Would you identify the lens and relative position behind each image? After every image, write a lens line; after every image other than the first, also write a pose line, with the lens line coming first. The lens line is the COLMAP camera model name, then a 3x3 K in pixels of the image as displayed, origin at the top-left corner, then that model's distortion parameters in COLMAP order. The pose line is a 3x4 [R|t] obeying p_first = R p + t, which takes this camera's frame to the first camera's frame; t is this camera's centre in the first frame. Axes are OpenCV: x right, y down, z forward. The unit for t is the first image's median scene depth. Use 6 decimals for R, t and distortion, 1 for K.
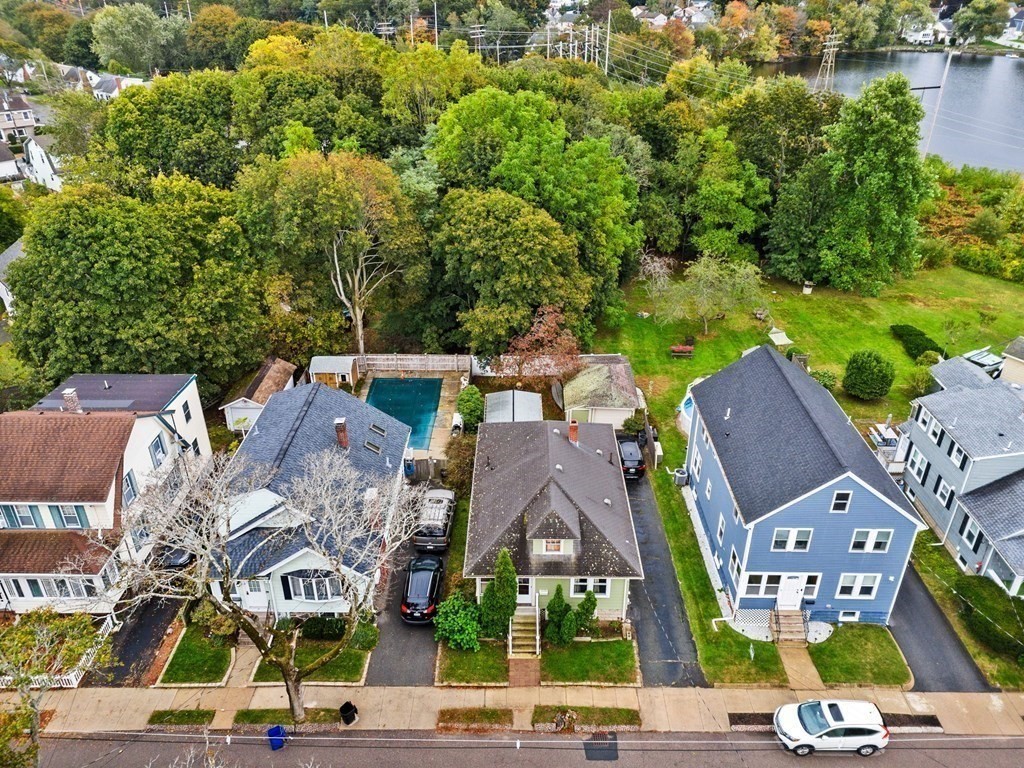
lens RADIAL K [[744.6, 0, 512.0], [0, 744.6, 384.0], [0, 0, 1]] dist [0.001501, -0.004045]
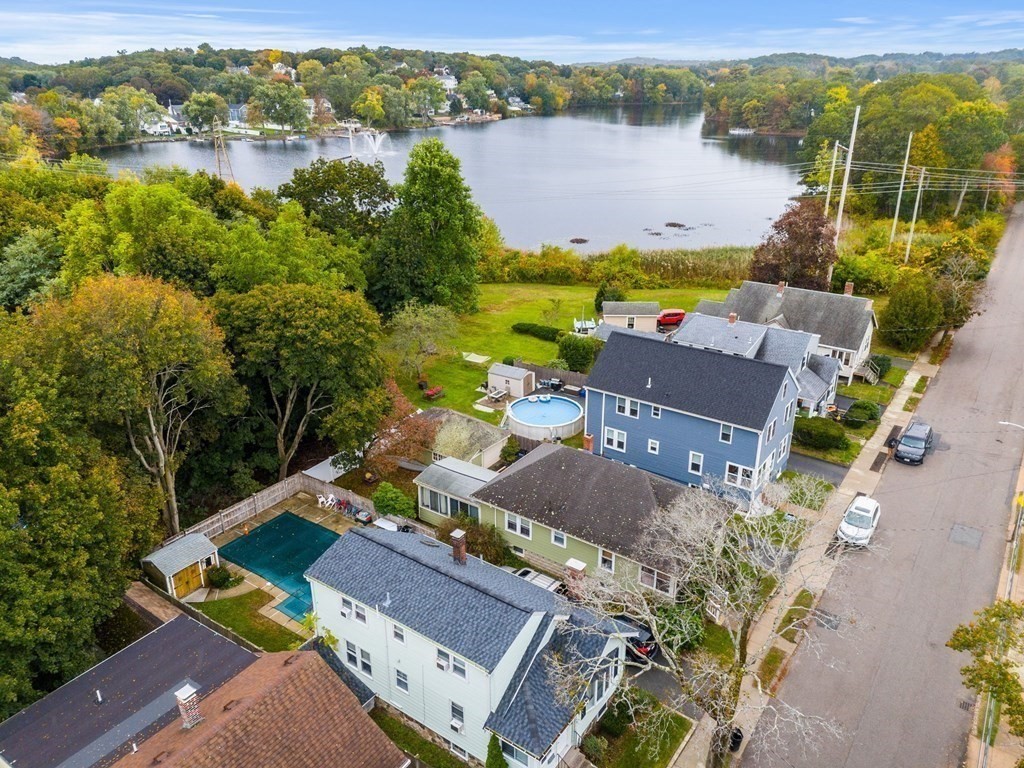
lens RADIAL K [[744.6, 0, 512.0], [0, 744.6, 384.0], [0, 0, 1]] dist [0.001501, -0.004045]
pose [[0.563370, -0.315523, 0.763584, -0.108072], [0.398302, 0.913438, 0.083578, -0.021320], [-0.723858, 0.257052, 0.640277, 0.048458]]
